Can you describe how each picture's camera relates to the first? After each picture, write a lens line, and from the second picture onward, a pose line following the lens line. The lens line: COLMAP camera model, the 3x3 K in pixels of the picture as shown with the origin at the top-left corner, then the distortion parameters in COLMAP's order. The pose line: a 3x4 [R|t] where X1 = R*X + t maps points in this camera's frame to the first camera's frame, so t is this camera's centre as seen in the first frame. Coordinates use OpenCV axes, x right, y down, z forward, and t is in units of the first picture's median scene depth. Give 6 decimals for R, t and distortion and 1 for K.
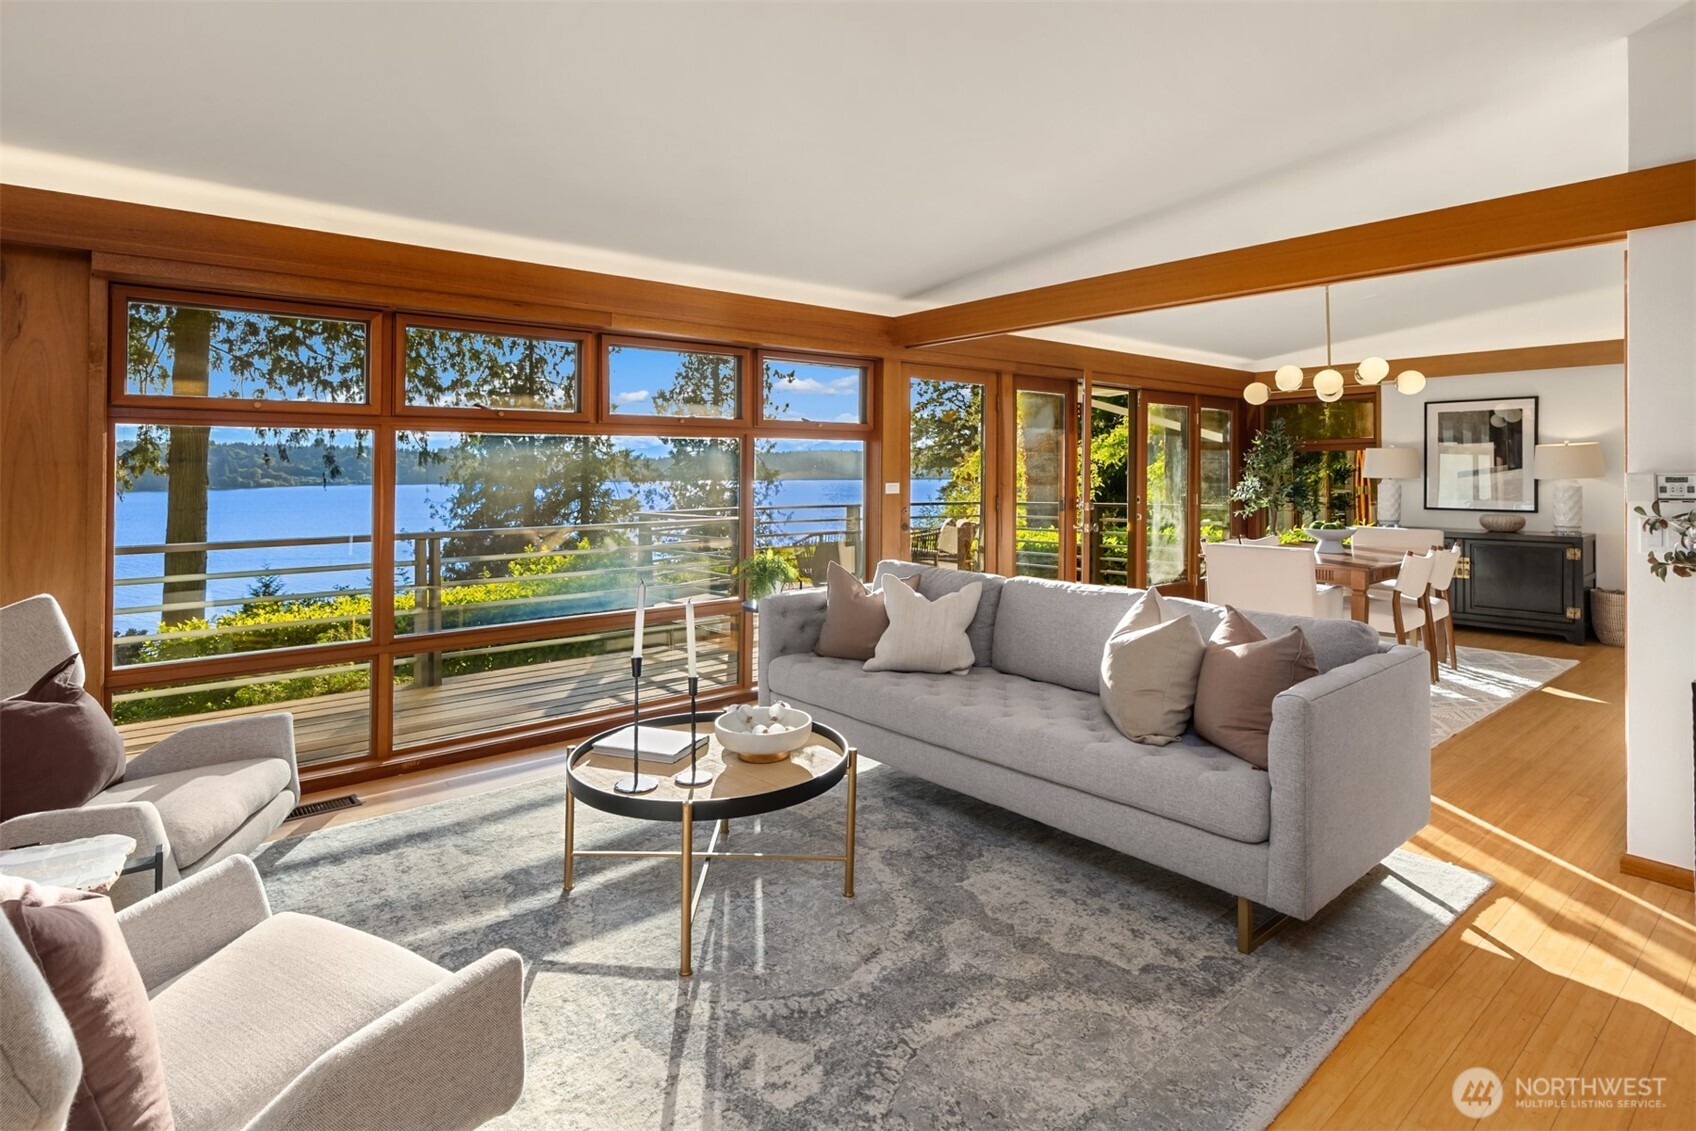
lens RADIAL K [[802.3, 0, 823.1], [0, 802.3, 458.8], [0, 0, 1]] dist [0.000940, 0.000339]
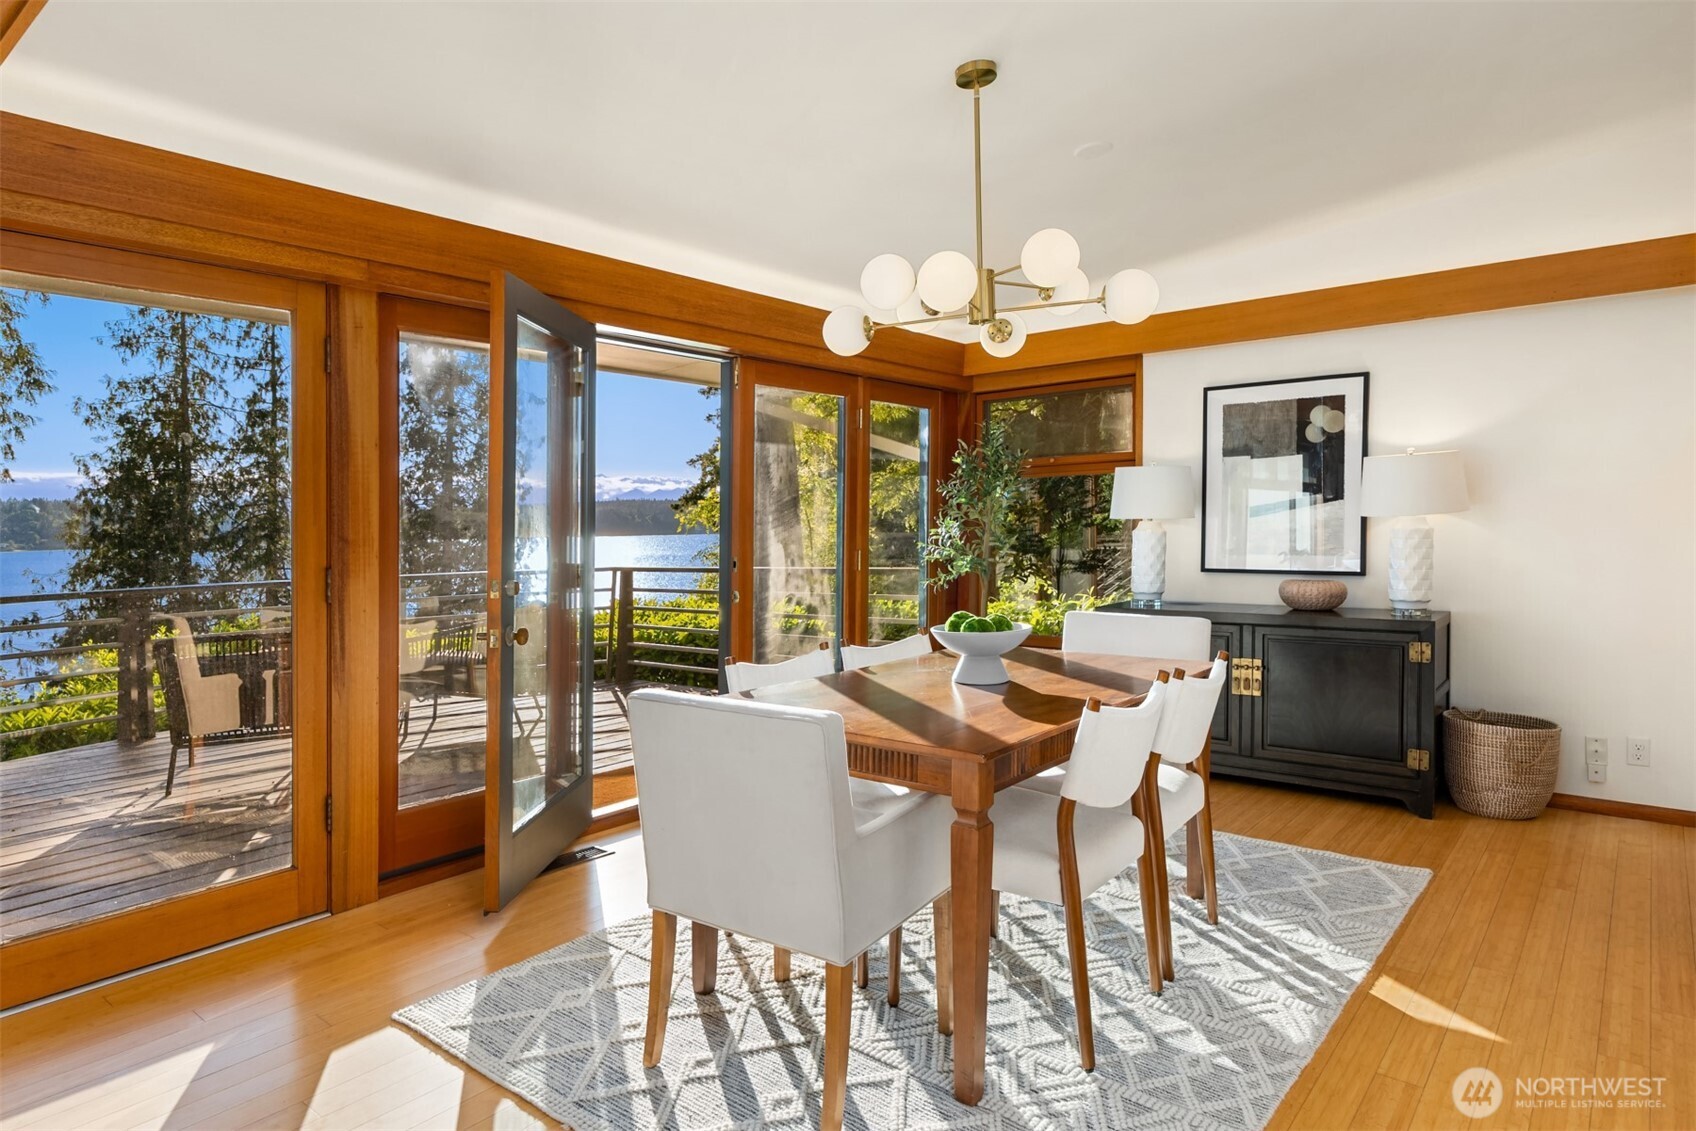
lens RADIAL K [[949.9, 0, 855.3], [0, 949.9, 539.7], [0, 0, 1]] dist [-0.004627, -0.000913]
pose [[0.973855, -0.014350, 0.226719, 0.414949], [0.007047, 0.999431, 0.032987, 0.018123], [-0.227063, -0.030527, 0.973402, 0.461300]]
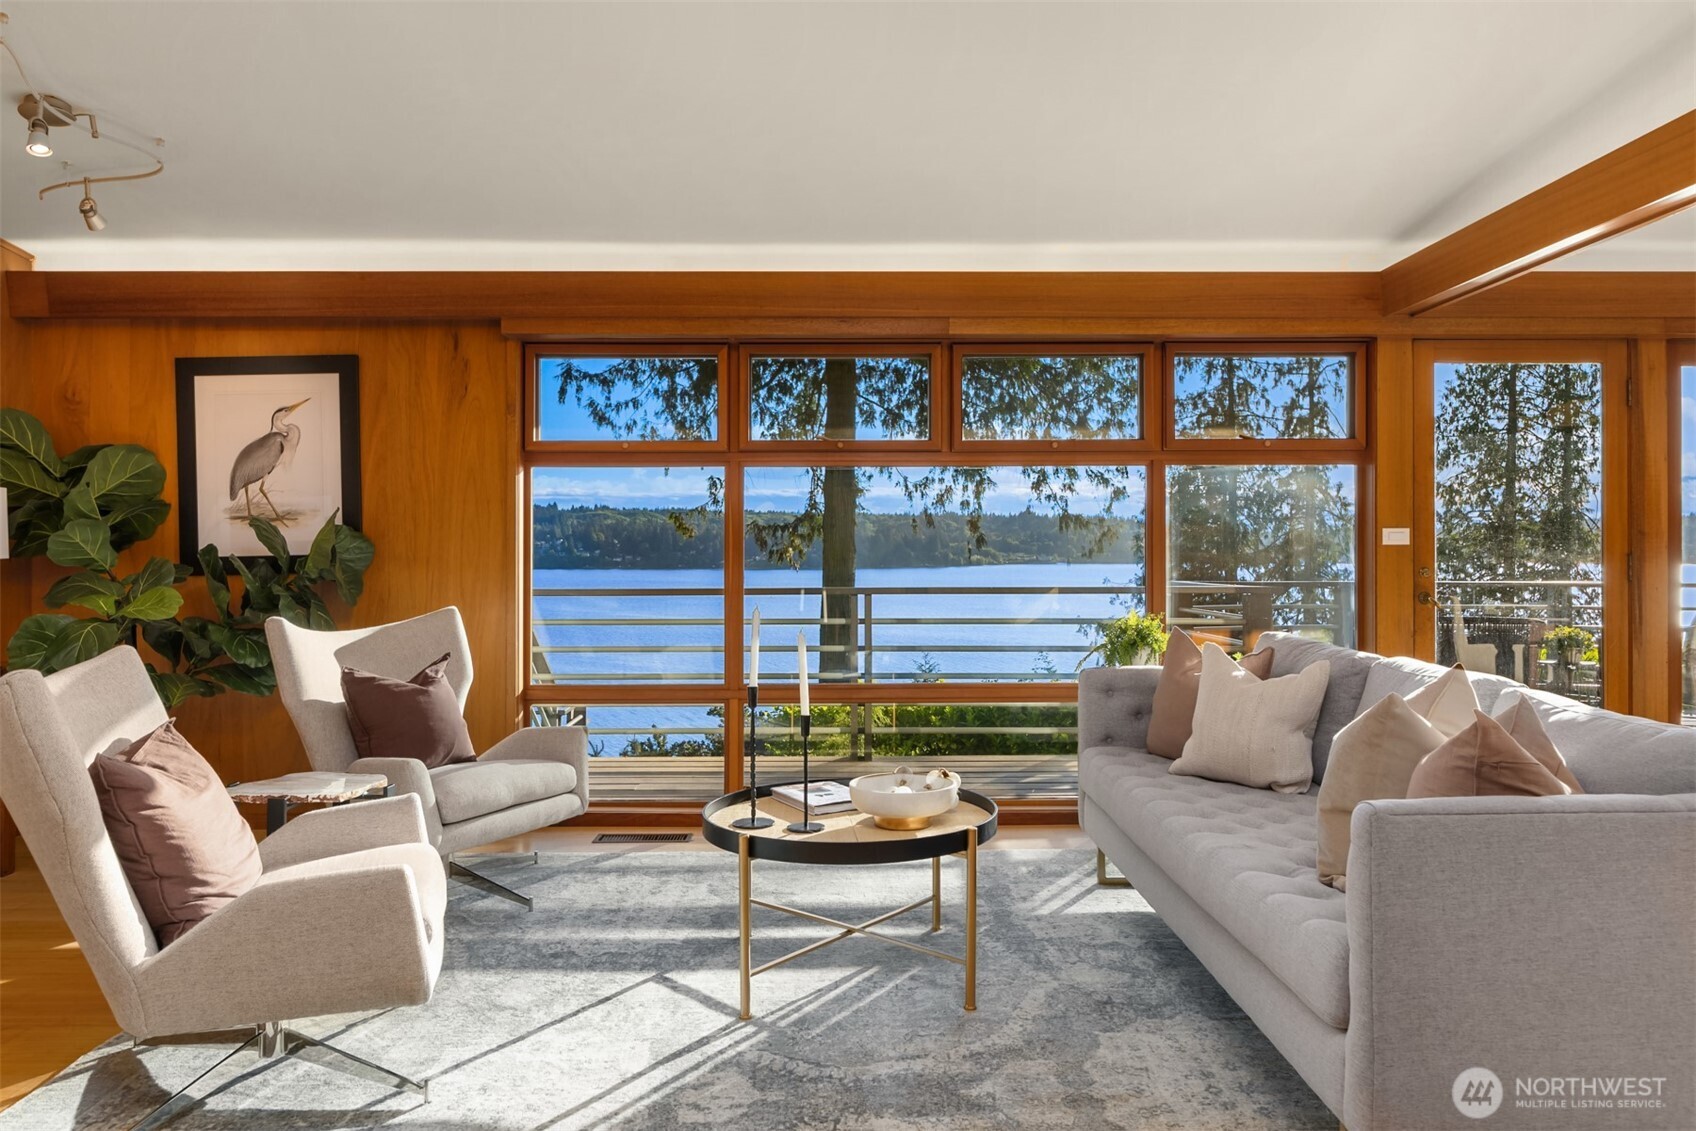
lens RADIAL K [[1152.5, 0, 882.2], [0, 1152.5, 531.3], [0, 0, 1]] dist [0.001495, 0.000016]
pose [[0.788218, -0.001464, -0.615394, 0.334224], [0.003611, 0.999991, 0.002246, 0.029234], [0.615385, -0.003993, 0.788217, 0.015321]]
